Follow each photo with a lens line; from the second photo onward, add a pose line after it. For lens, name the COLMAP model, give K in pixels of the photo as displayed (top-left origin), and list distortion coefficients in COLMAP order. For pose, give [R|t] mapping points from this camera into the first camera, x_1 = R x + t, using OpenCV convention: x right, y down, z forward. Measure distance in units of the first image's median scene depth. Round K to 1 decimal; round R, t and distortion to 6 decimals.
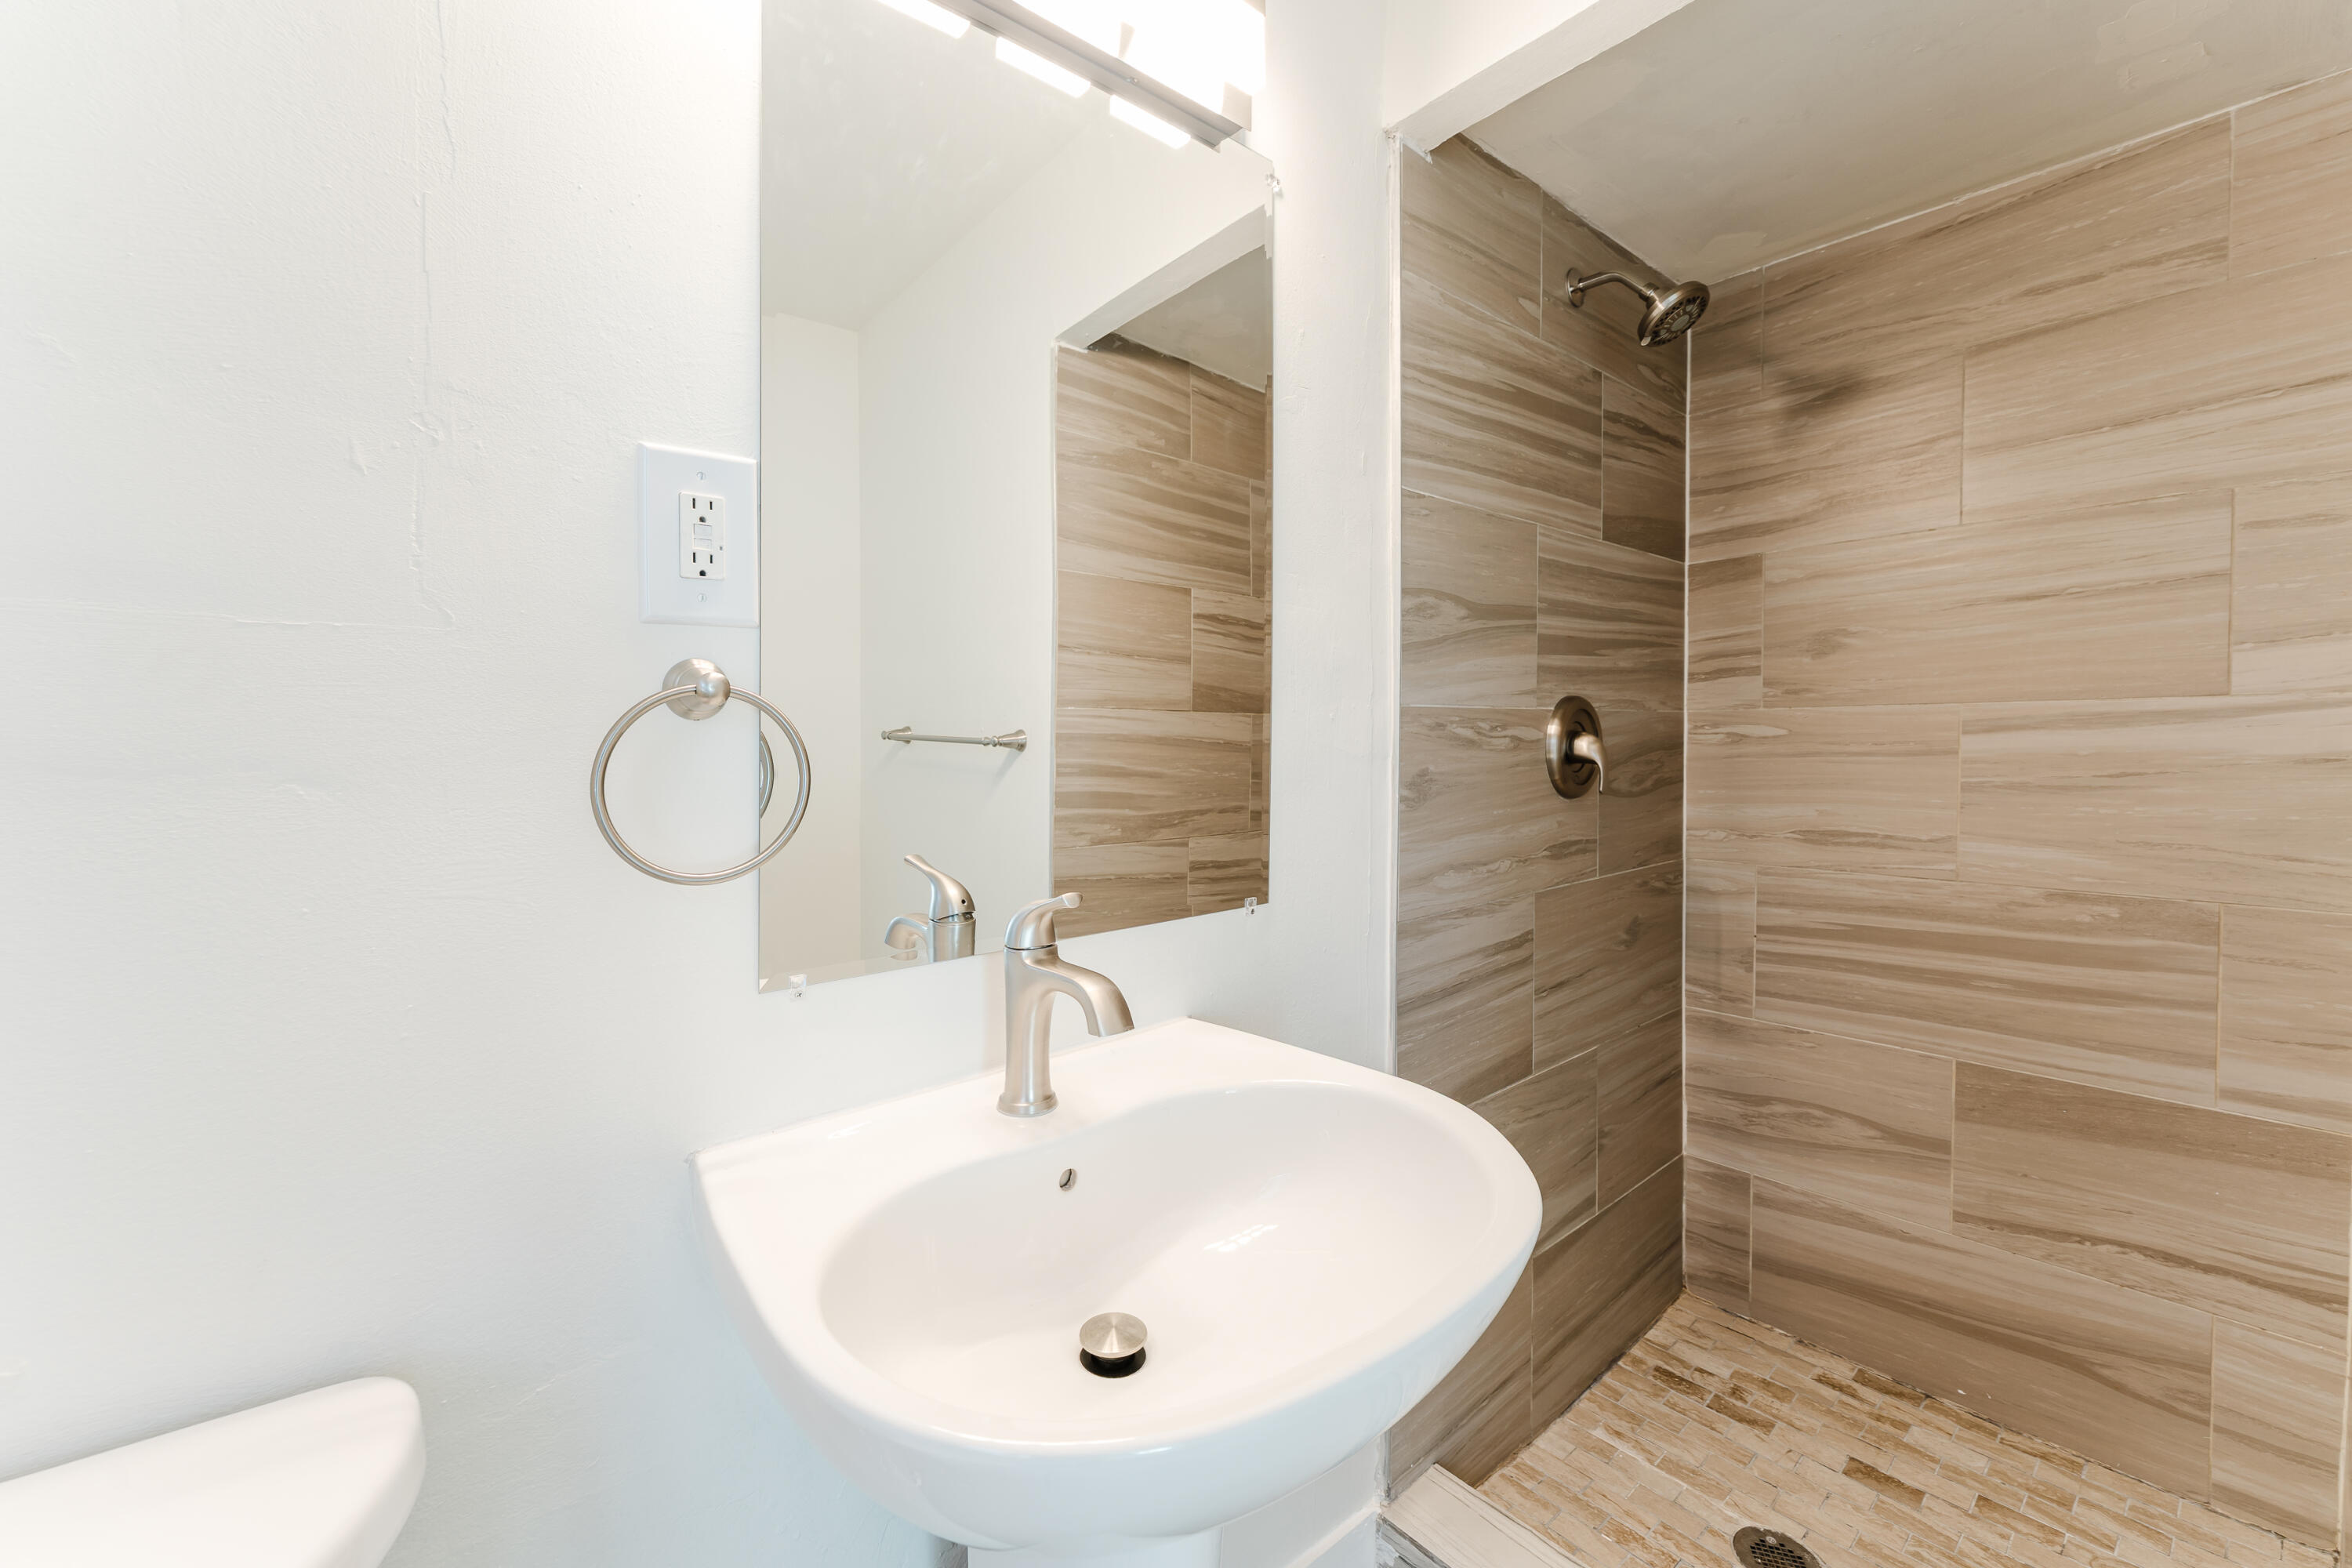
lens RADIAL K [[929.2, 0, 1141.4], [0, 929.2, 727.3], [0, 0, 1]] dist [-0.000304, -0.000256]
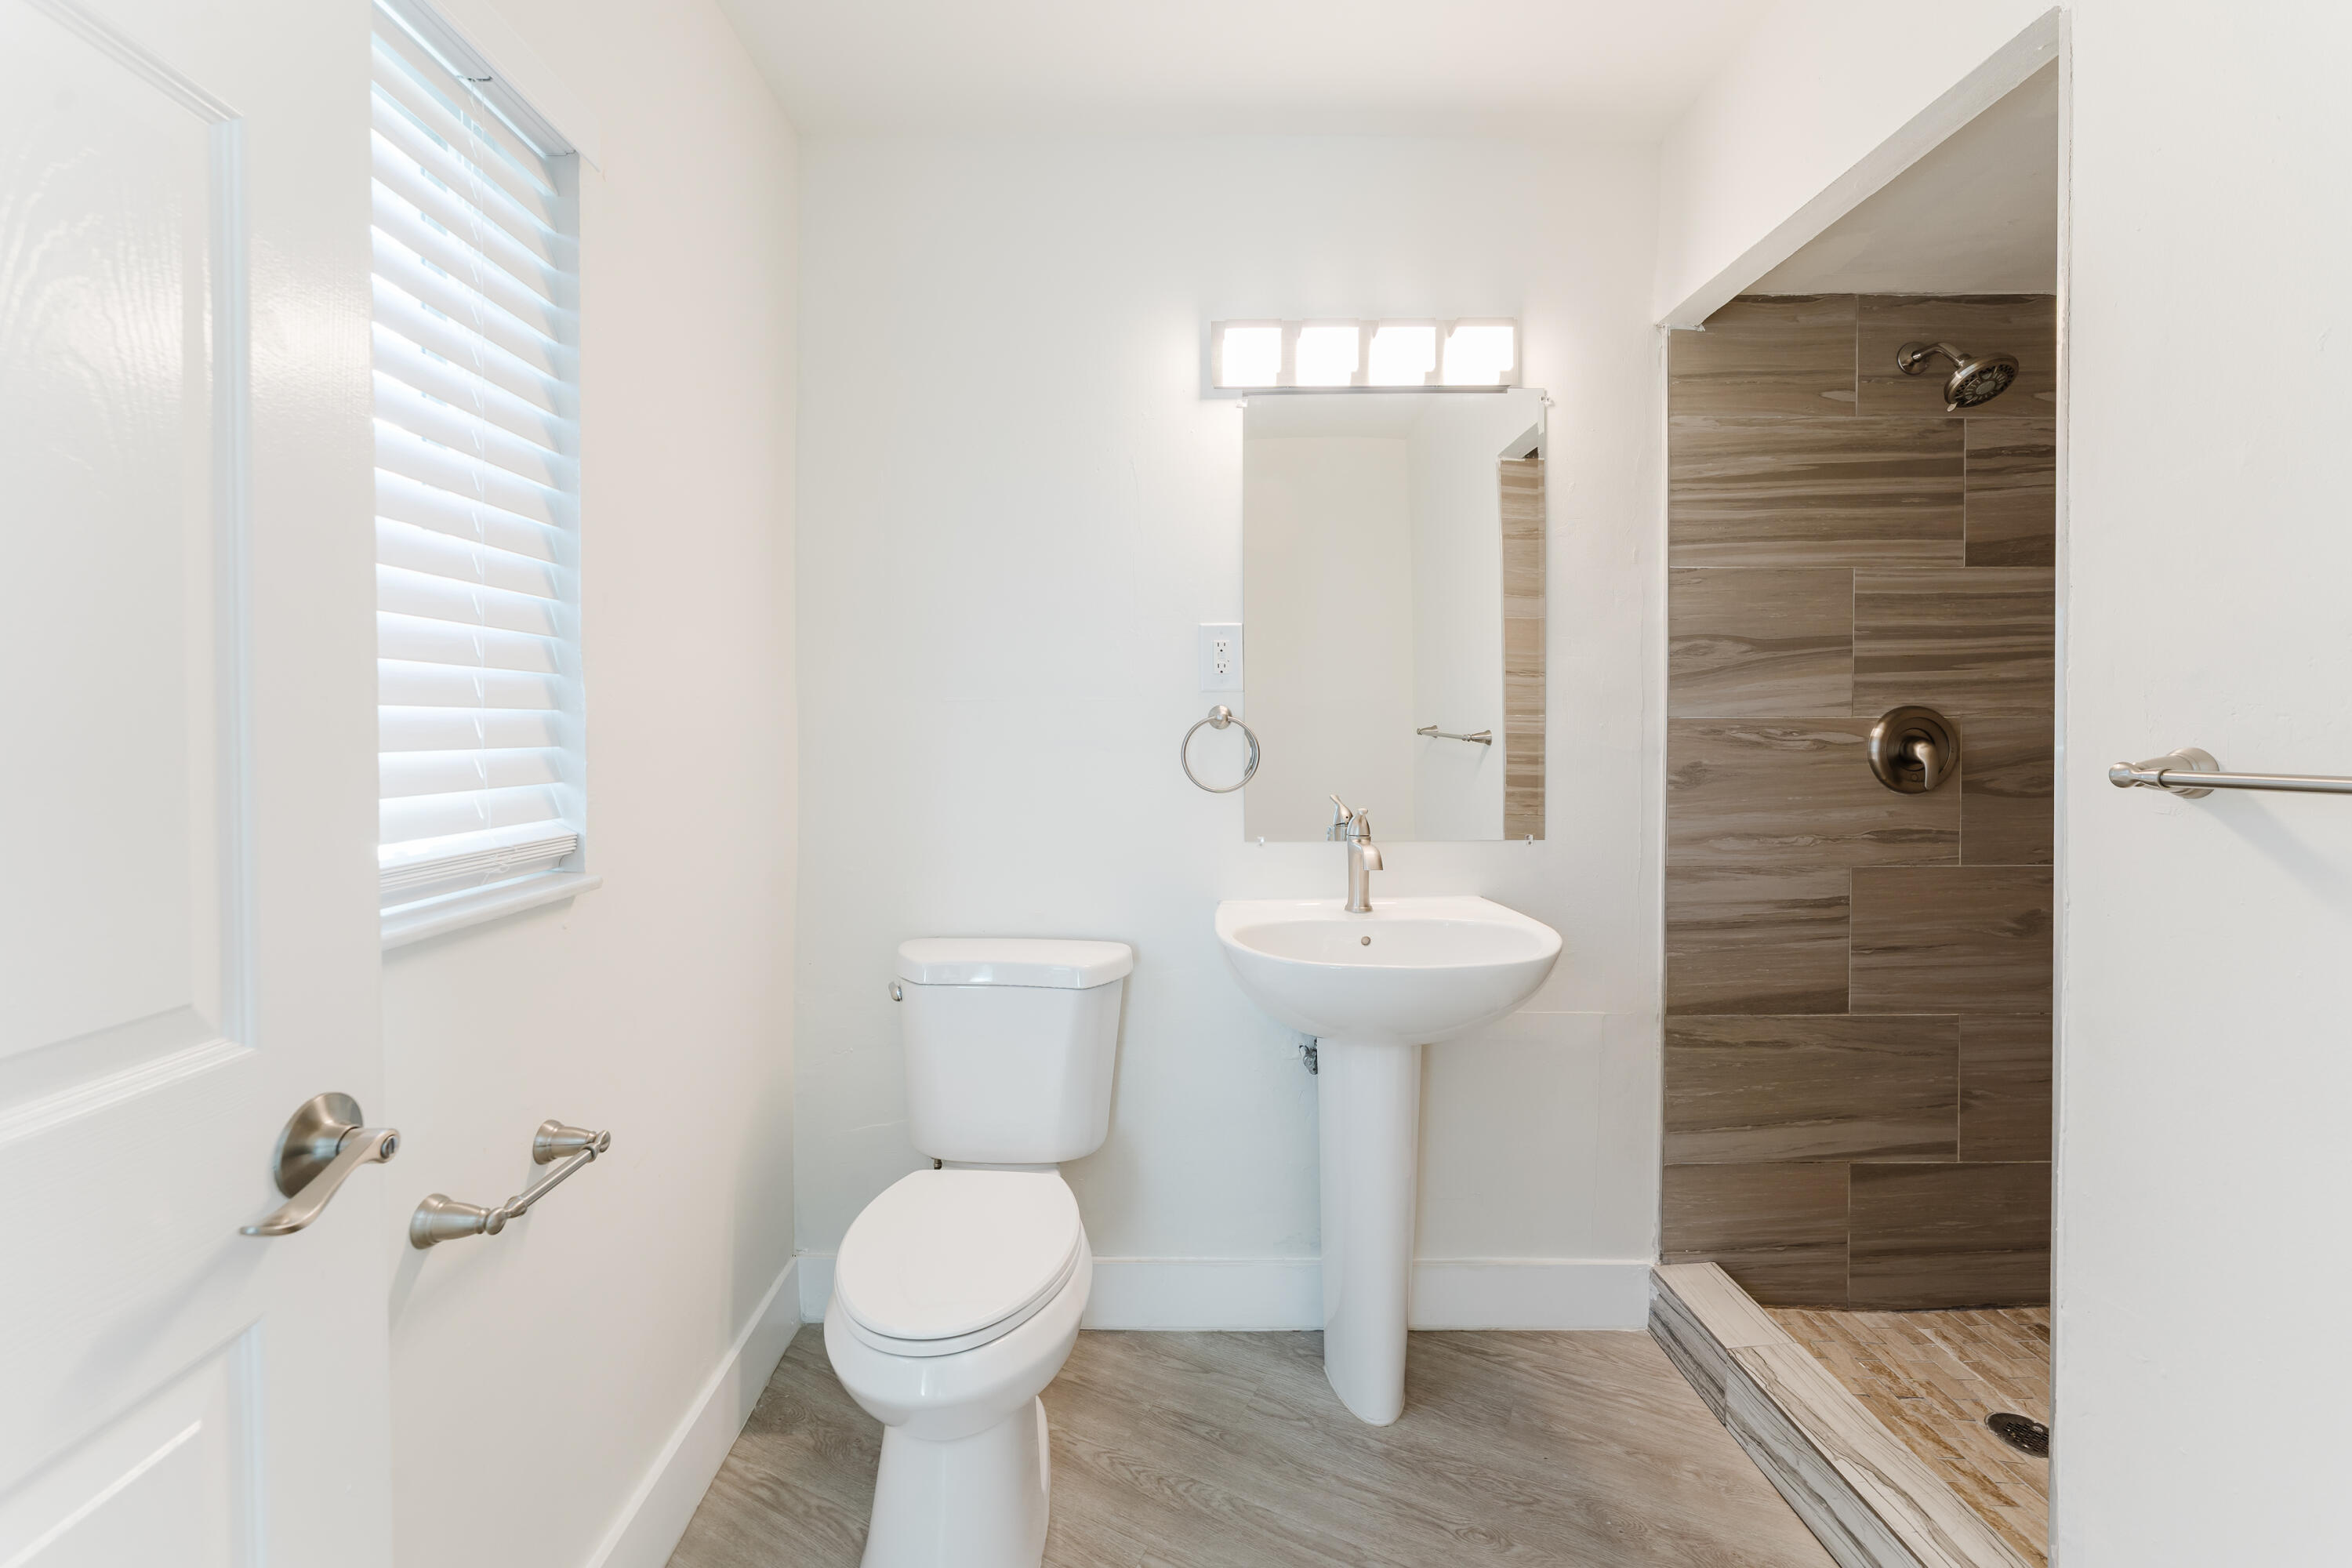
lens RADIAL K [[931.3, 0, 1203.6], [0, 931.3, 755.7], [0, 0, 1]] dist [-0.001694, -0.000560]
pose [[0.808815, 0.024624, -0.587548, 0.502061], [-0.001684, 0.999216, 0.039559, -0.018659], [0.588061, -0.031006, 0.808222, -0.554664]]
